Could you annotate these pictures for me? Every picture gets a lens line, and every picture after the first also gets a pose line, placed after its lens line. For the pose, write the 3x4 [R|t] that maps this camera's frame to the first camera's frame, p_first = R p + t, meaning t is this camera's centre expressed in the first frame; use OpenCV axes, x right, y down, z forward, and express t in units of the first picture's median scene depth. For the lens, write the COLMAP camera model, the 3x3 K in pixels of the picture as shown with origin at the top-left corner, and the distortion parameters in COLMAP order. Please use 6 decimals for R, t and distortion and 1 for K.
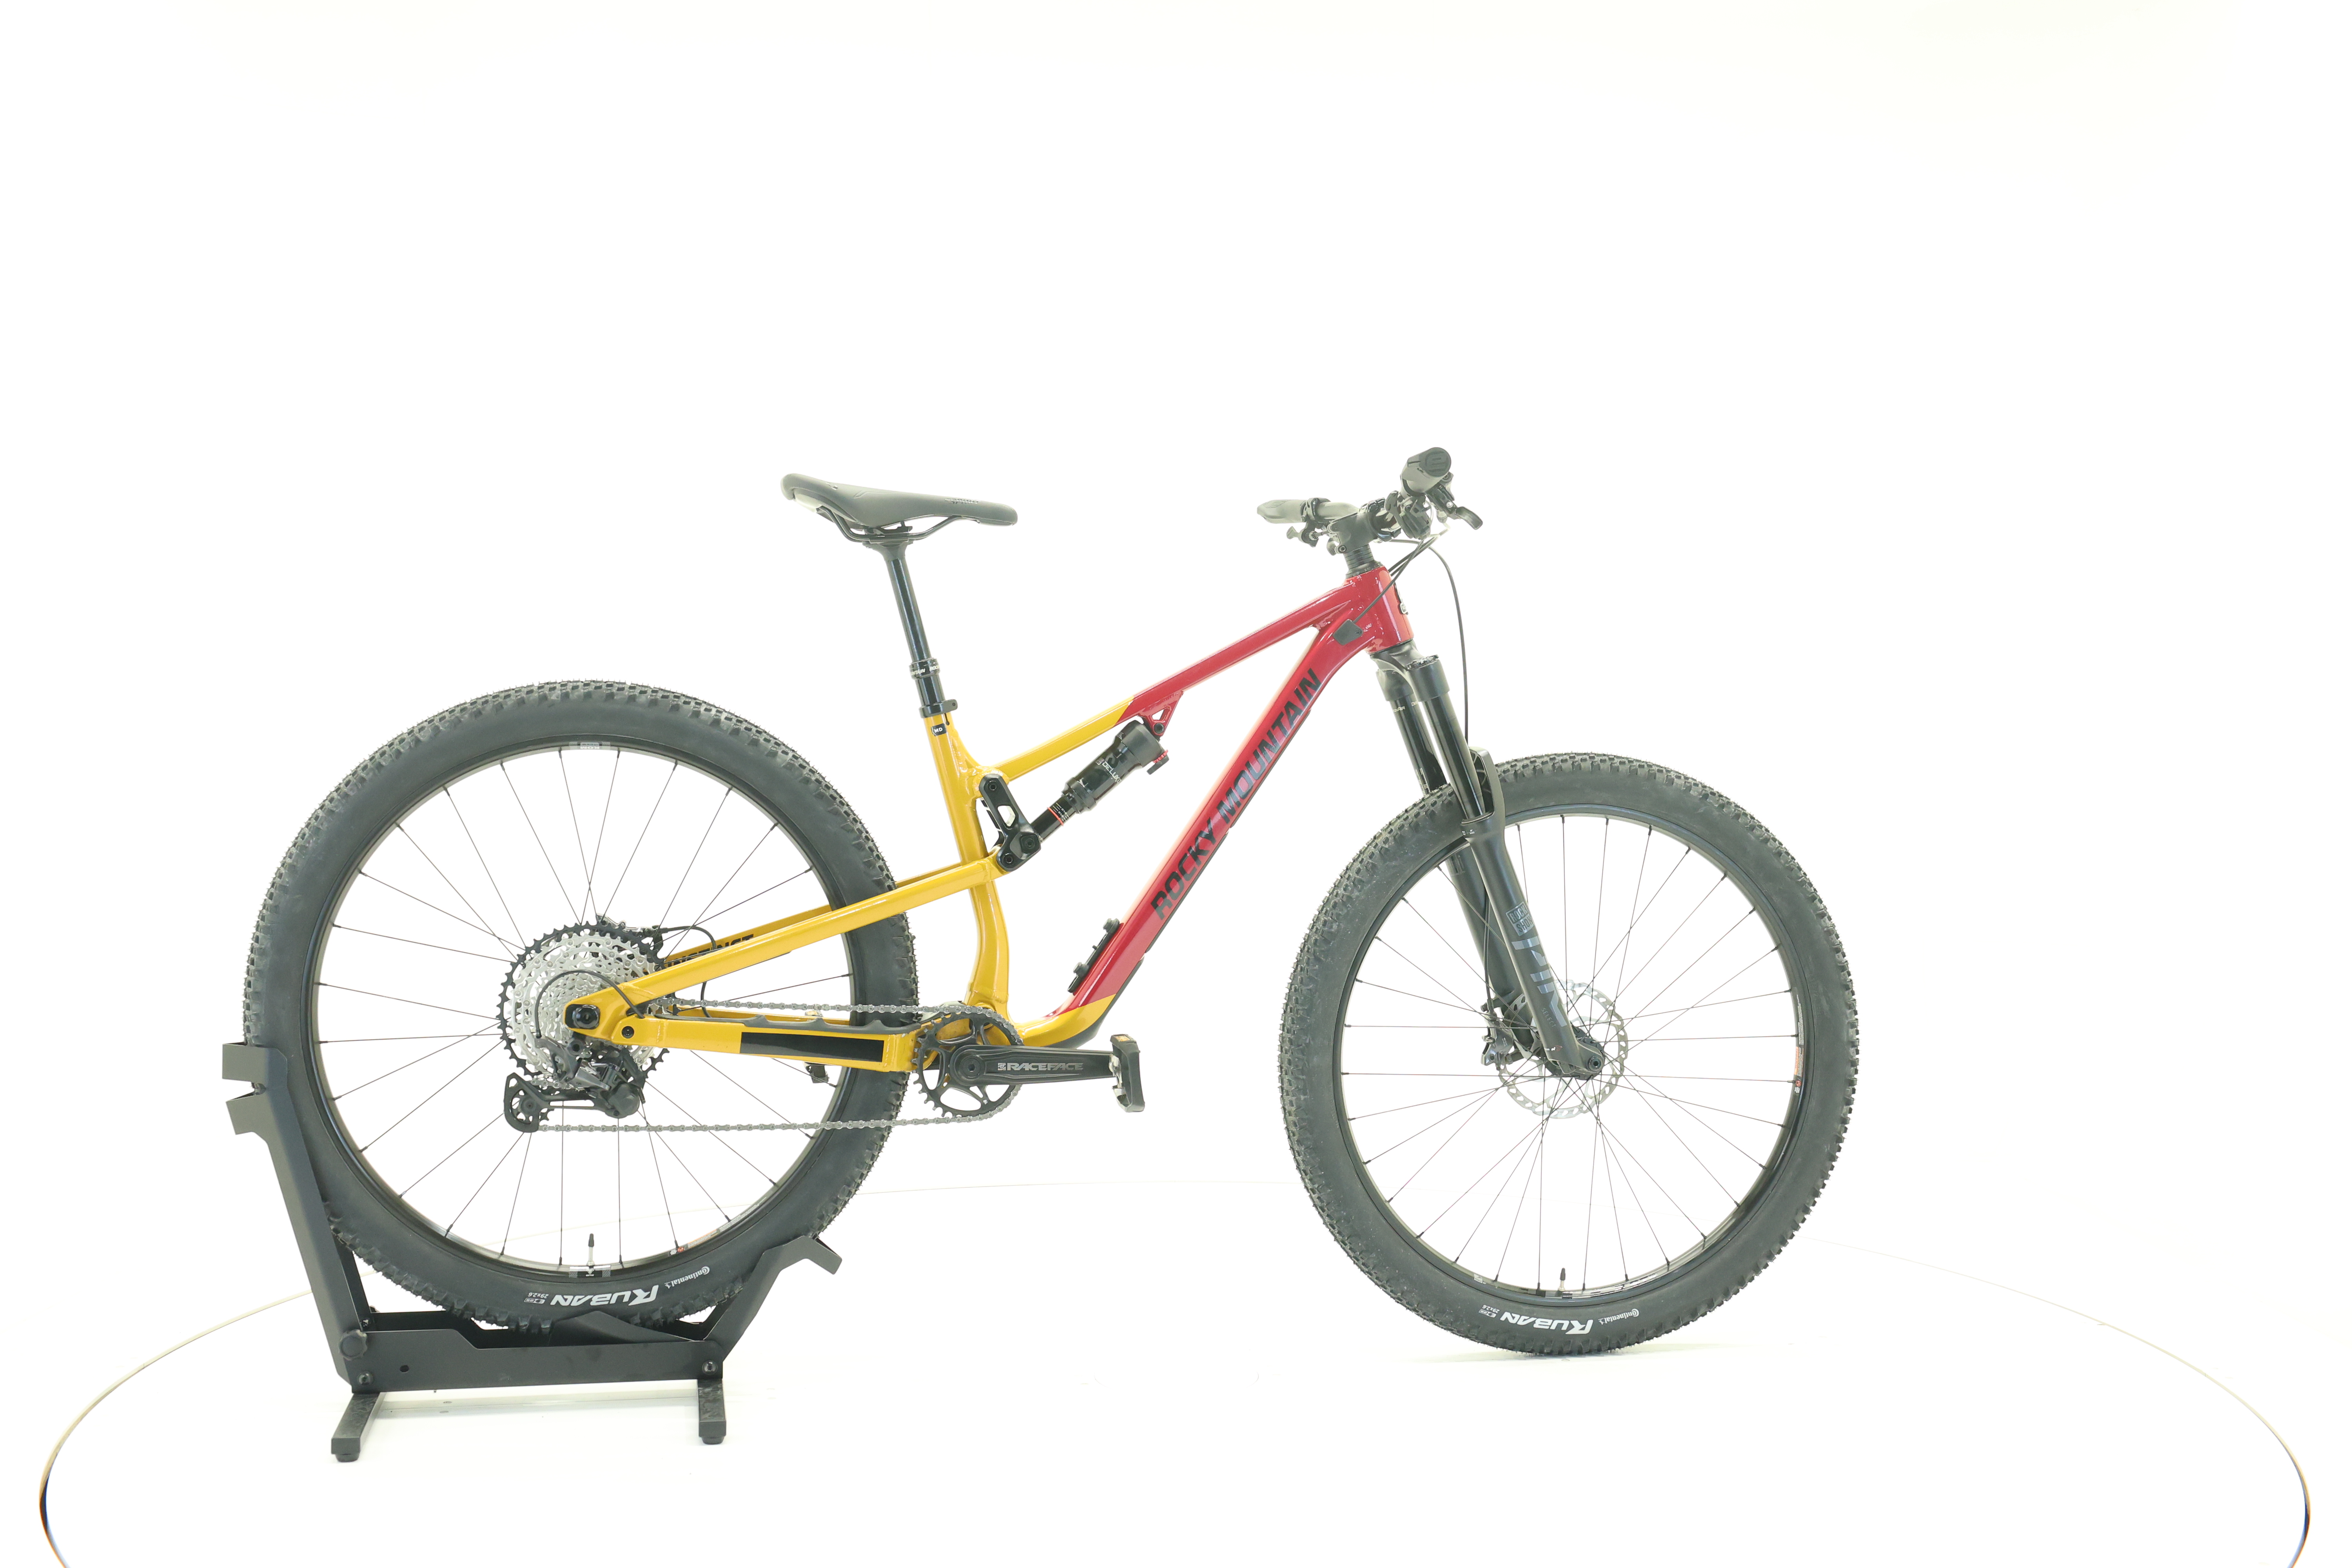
lens RADIAL K [[2458.0, 0, 1176.0], [0, 2458.0, 784.0], [0, 0, 1]] dist [-0.046579, -0.001666]
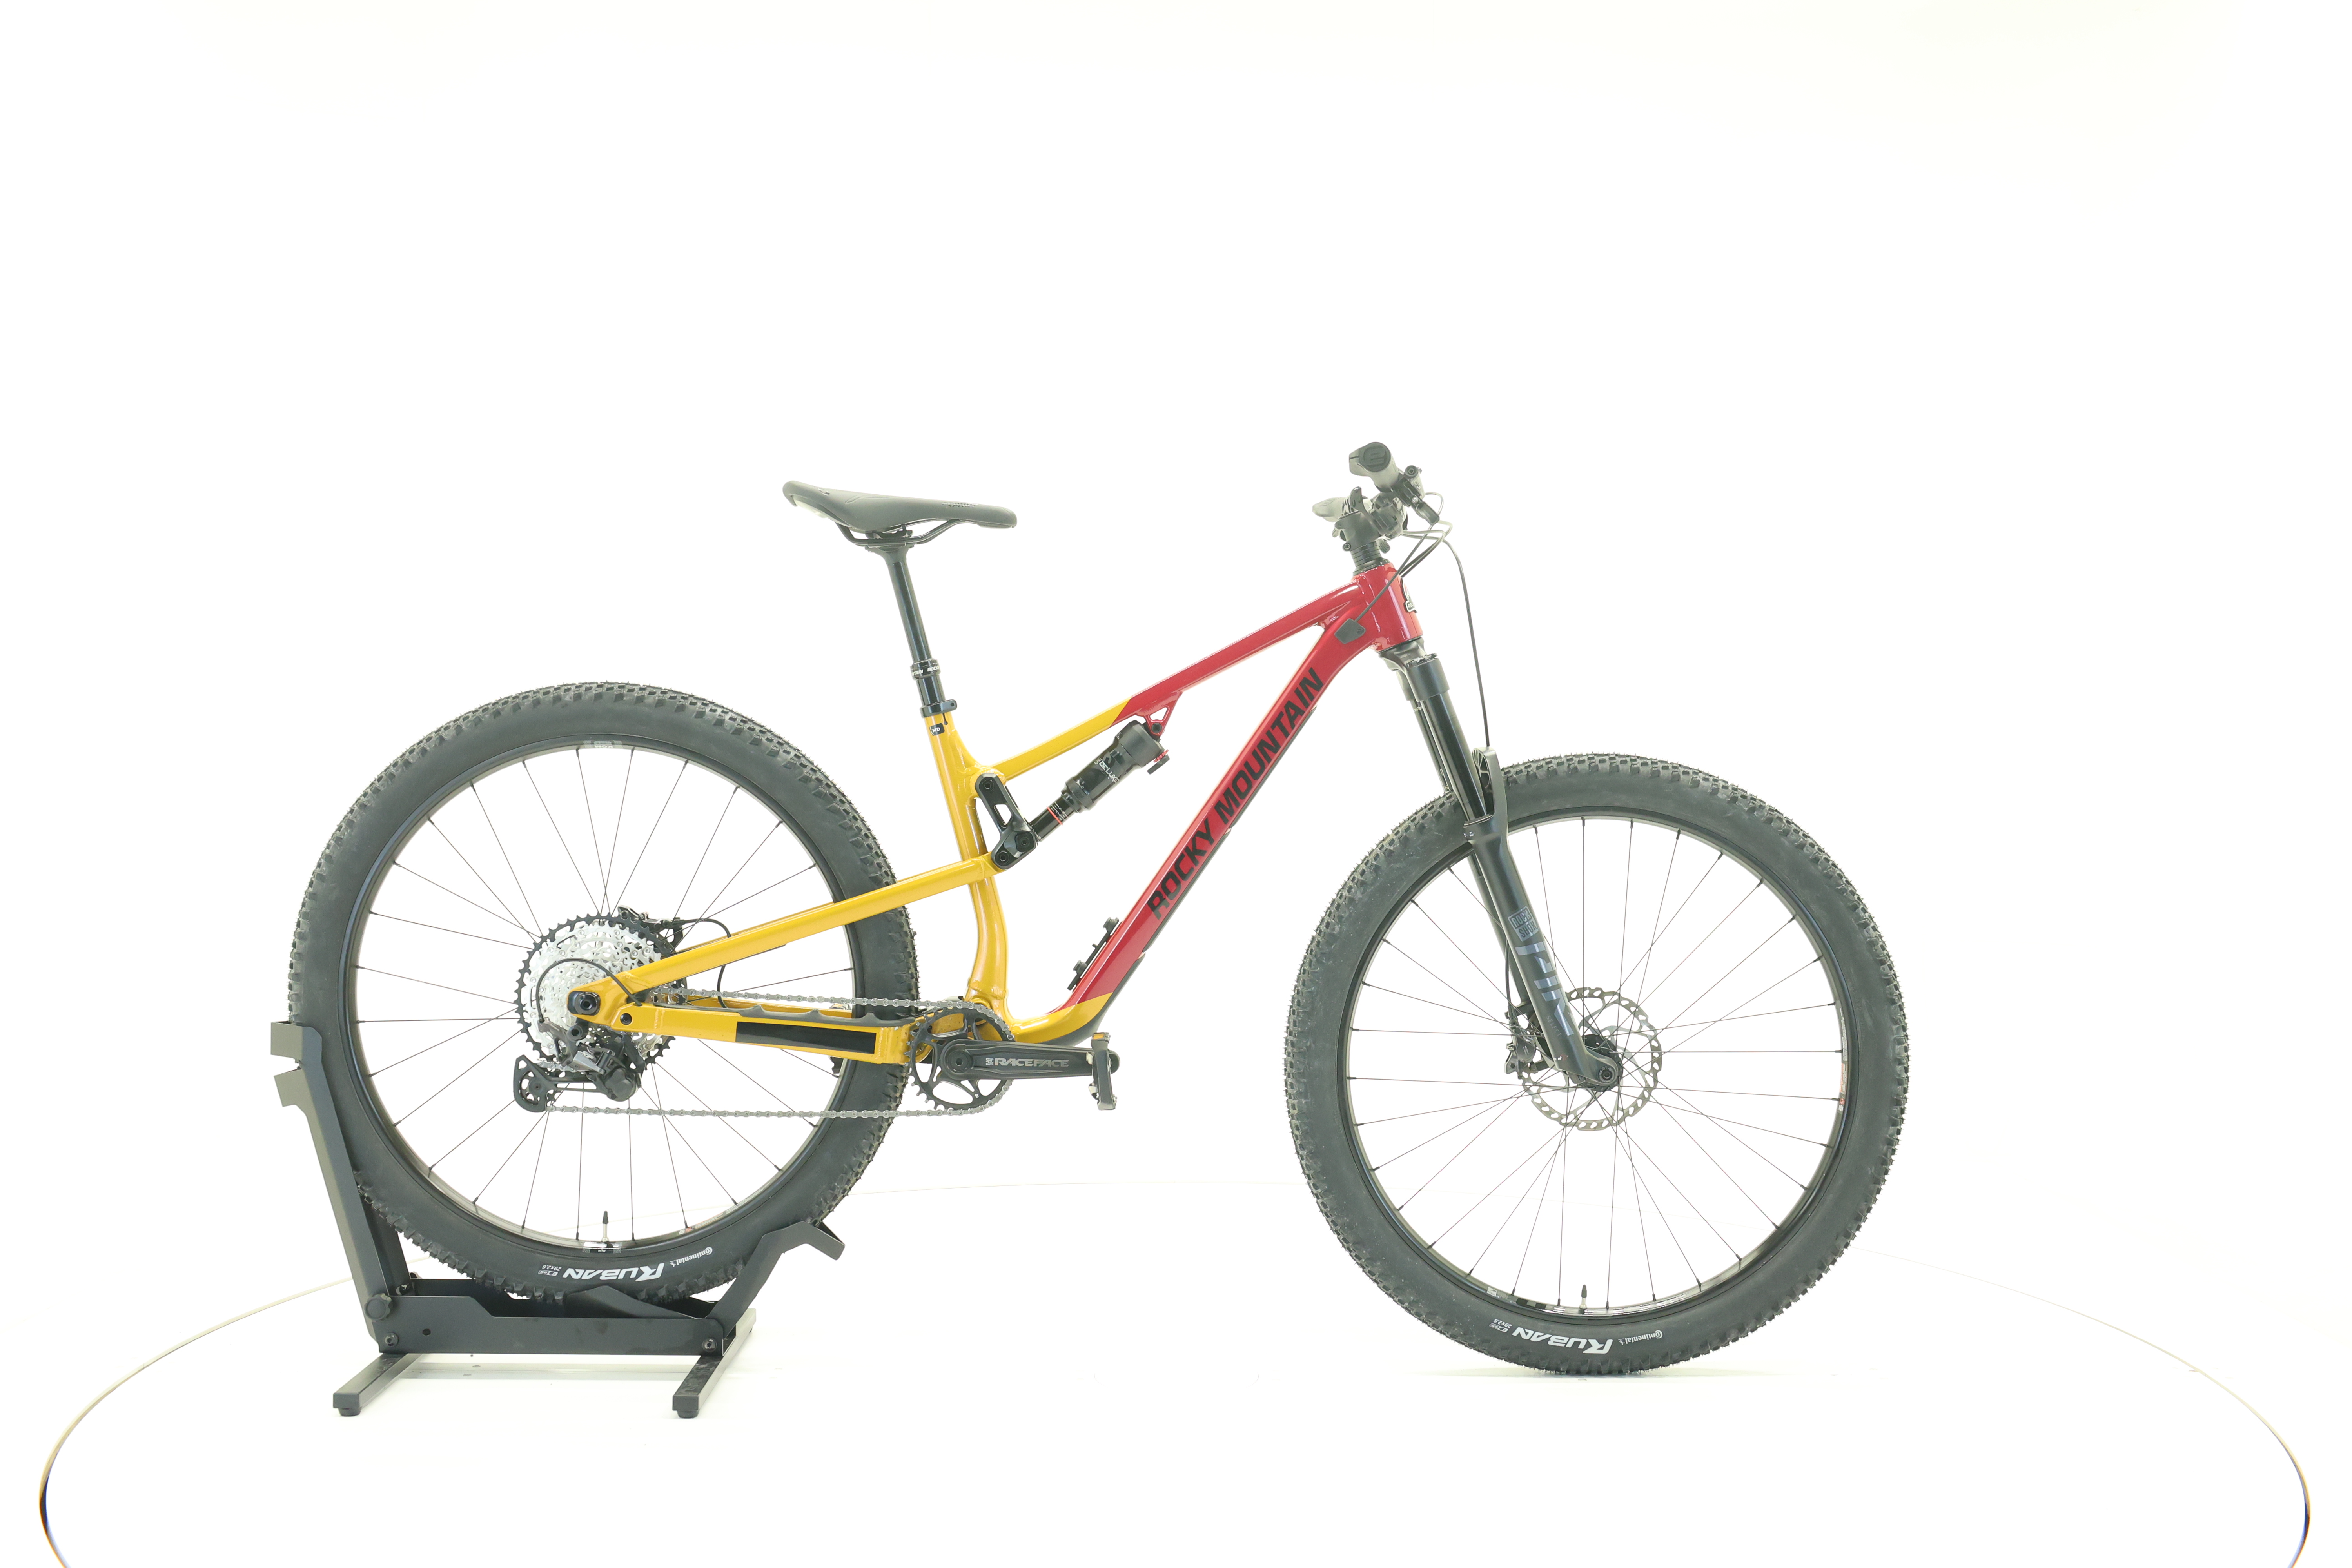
lens RADIAL K [[2458.0, 0, 1176.0], [0, 2458.0, 784.0], [0, 0, 1]] dist [-0.046579, -0.001666]
pose [[0.982135, 0.004461, -0.188123, 0.192669], [-0.004653, 0.999989, -0.000581, 0.000687], [0.188118, 0.001446, 0.982145, 0.018155]]
